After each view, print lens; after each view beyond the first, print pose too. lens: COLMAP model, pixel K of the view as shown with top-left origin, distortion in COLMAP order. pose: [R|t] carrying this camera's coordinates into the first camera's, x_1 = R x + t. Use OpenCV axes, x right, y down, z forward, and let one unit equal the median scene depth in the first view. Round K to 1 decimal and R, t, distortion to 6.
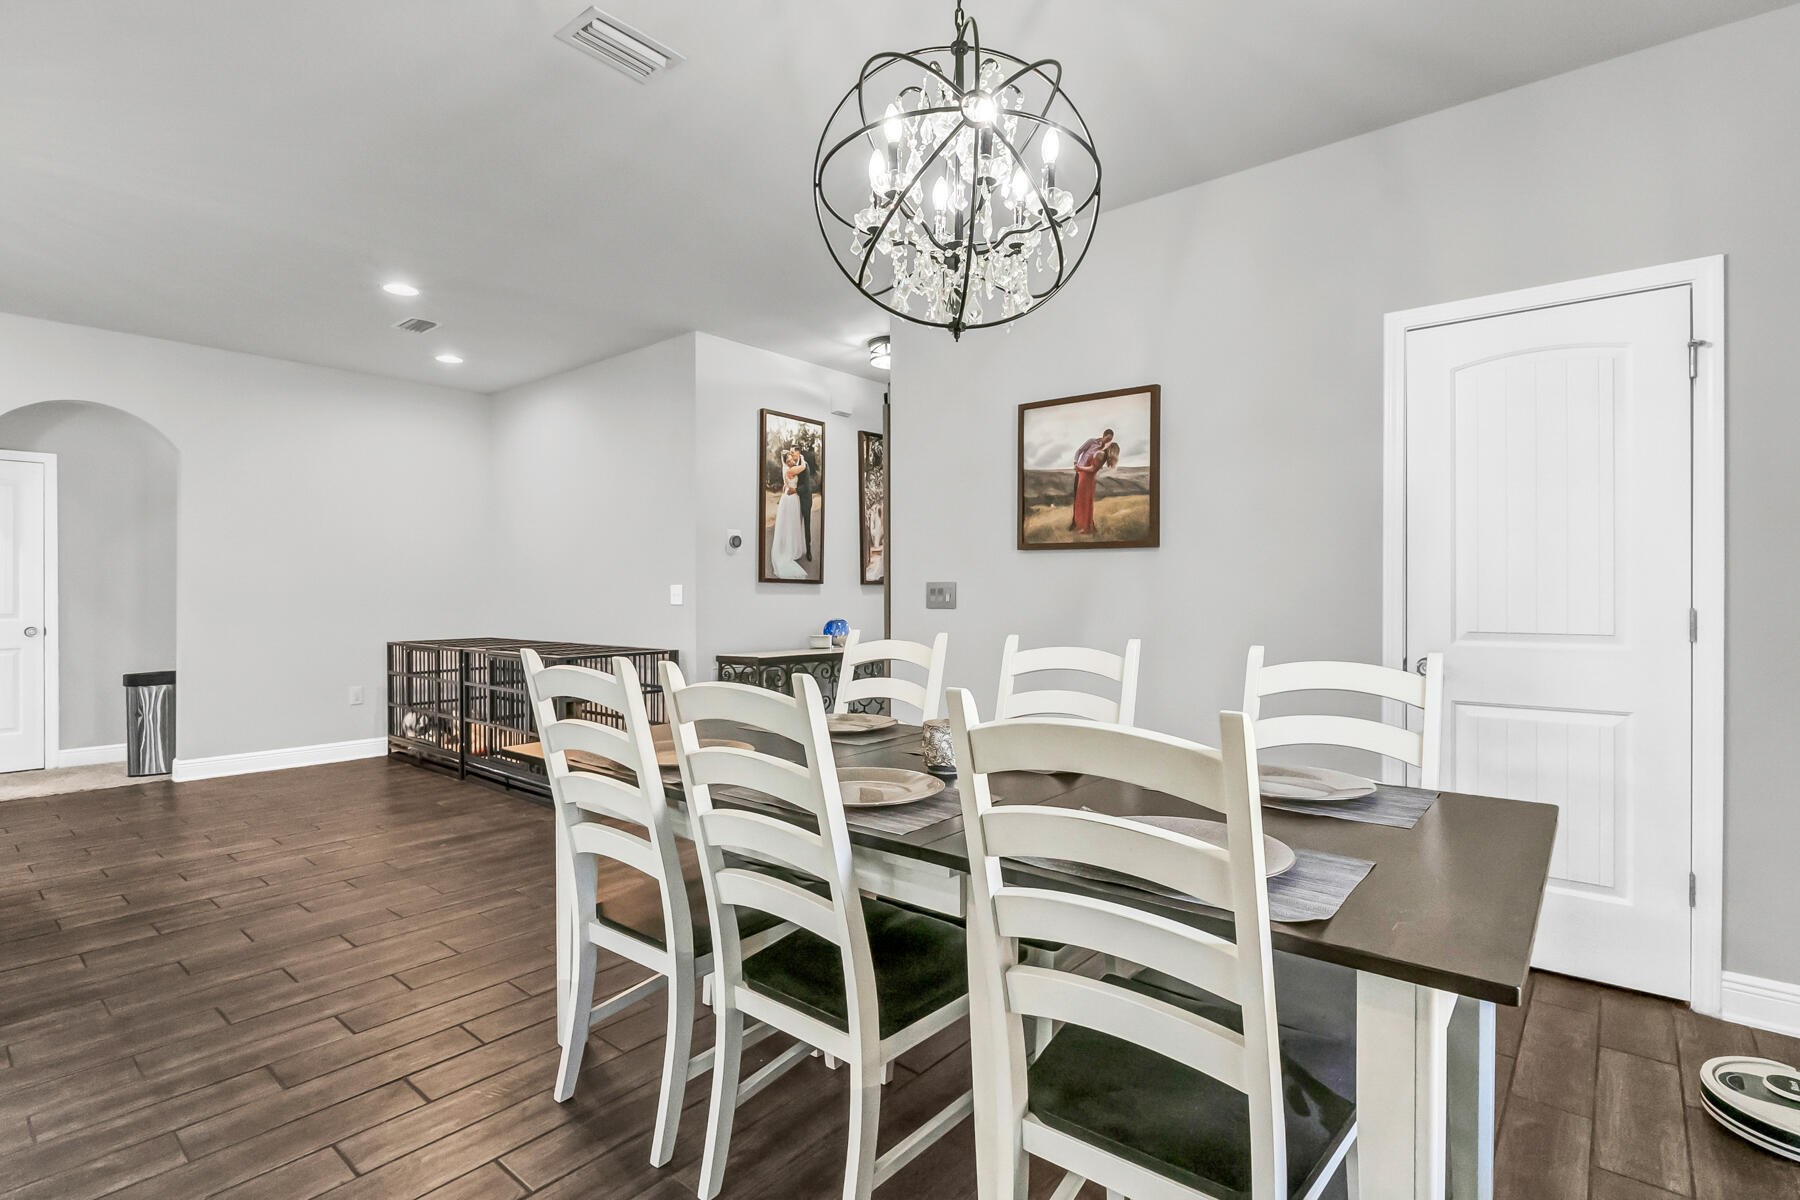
lens RADIAL K [[877.6, 0, 900.0], [0, 877.6, 597.7], [0, 0, 1]] dist [-0.000181, 0.000061]
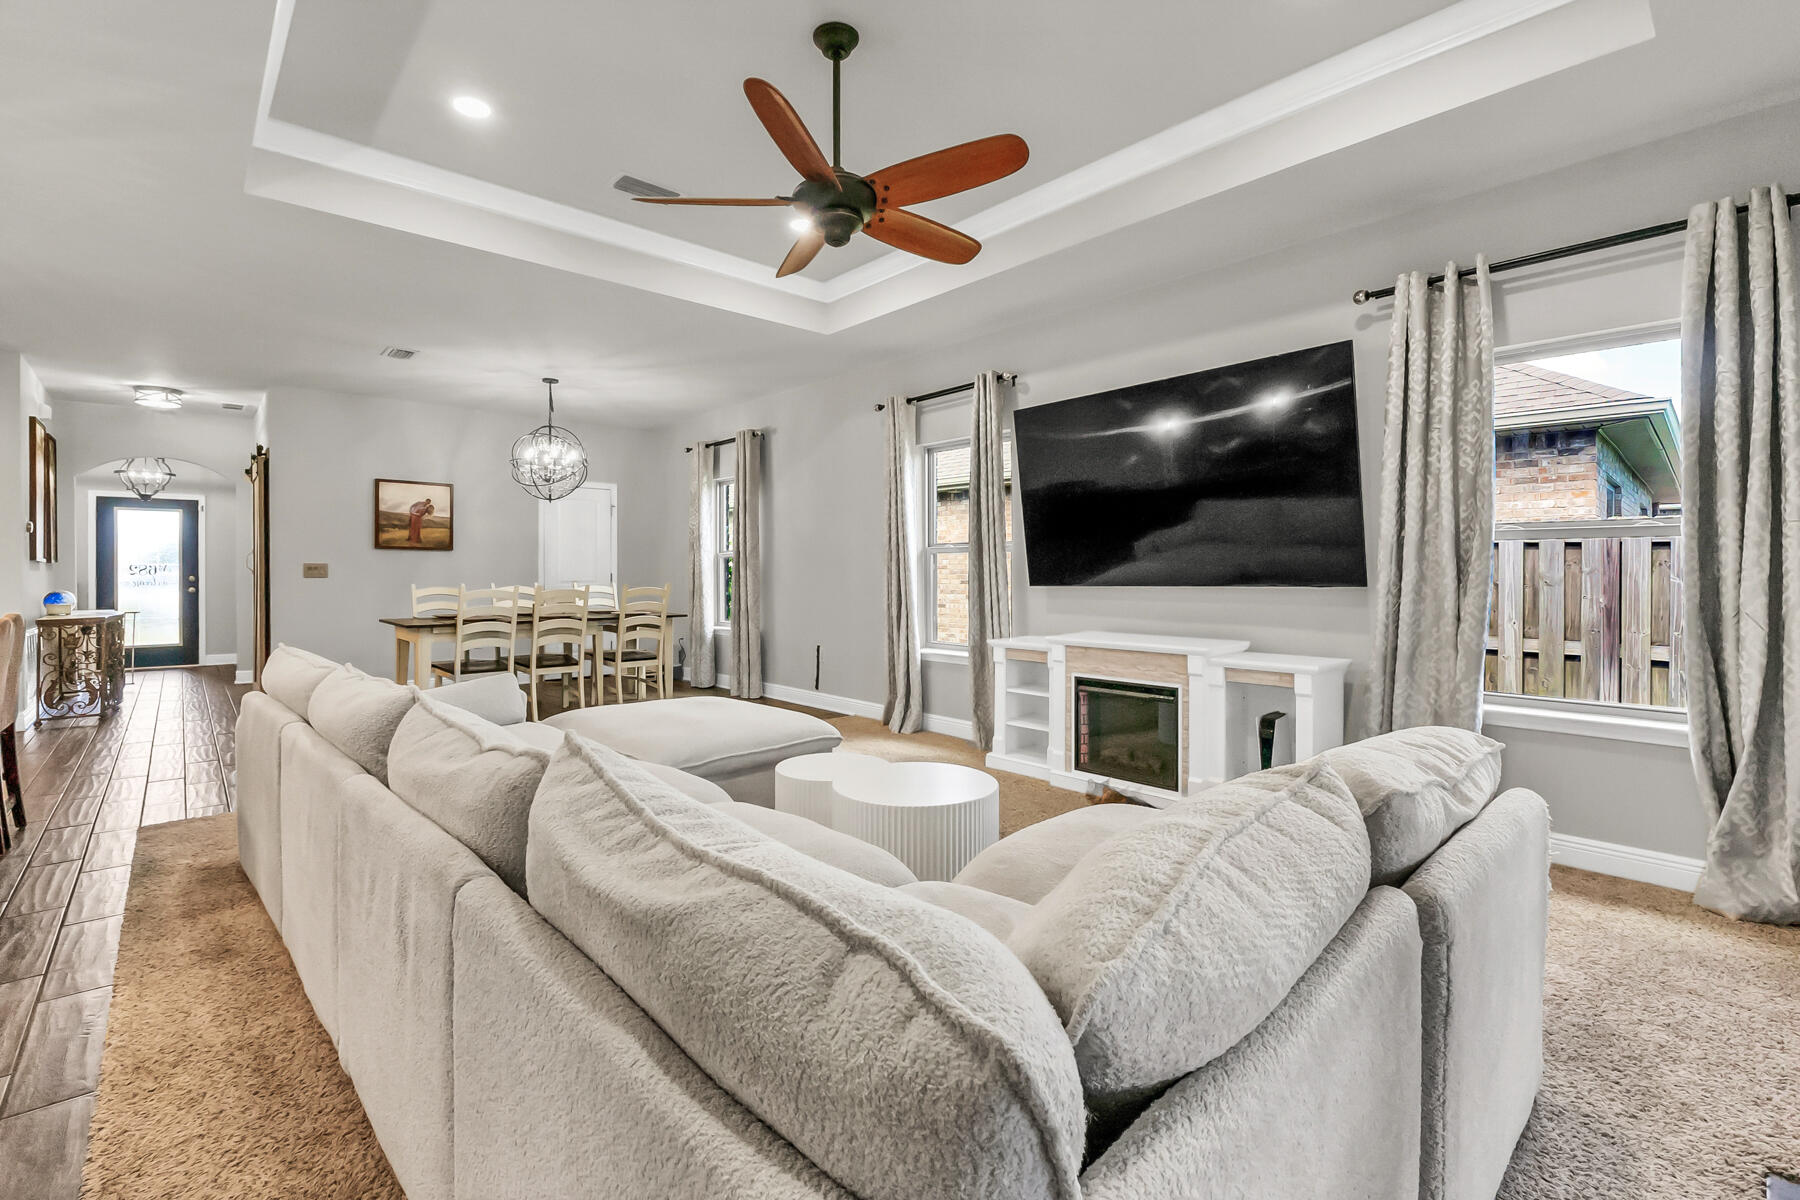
lens RADIAL K [[797.4, 0, 903.9], [0, 797.4, 569.7], [0, 0, 1]] dist [-0.003179, -0.000940]
pose [[0.132536, 0.002196, 0.991176, -1.622022], [0.004790, 0.999984, -0.002856, 0.007005], [-0.991167, 0.005126, 0.132524, -0.500647]]
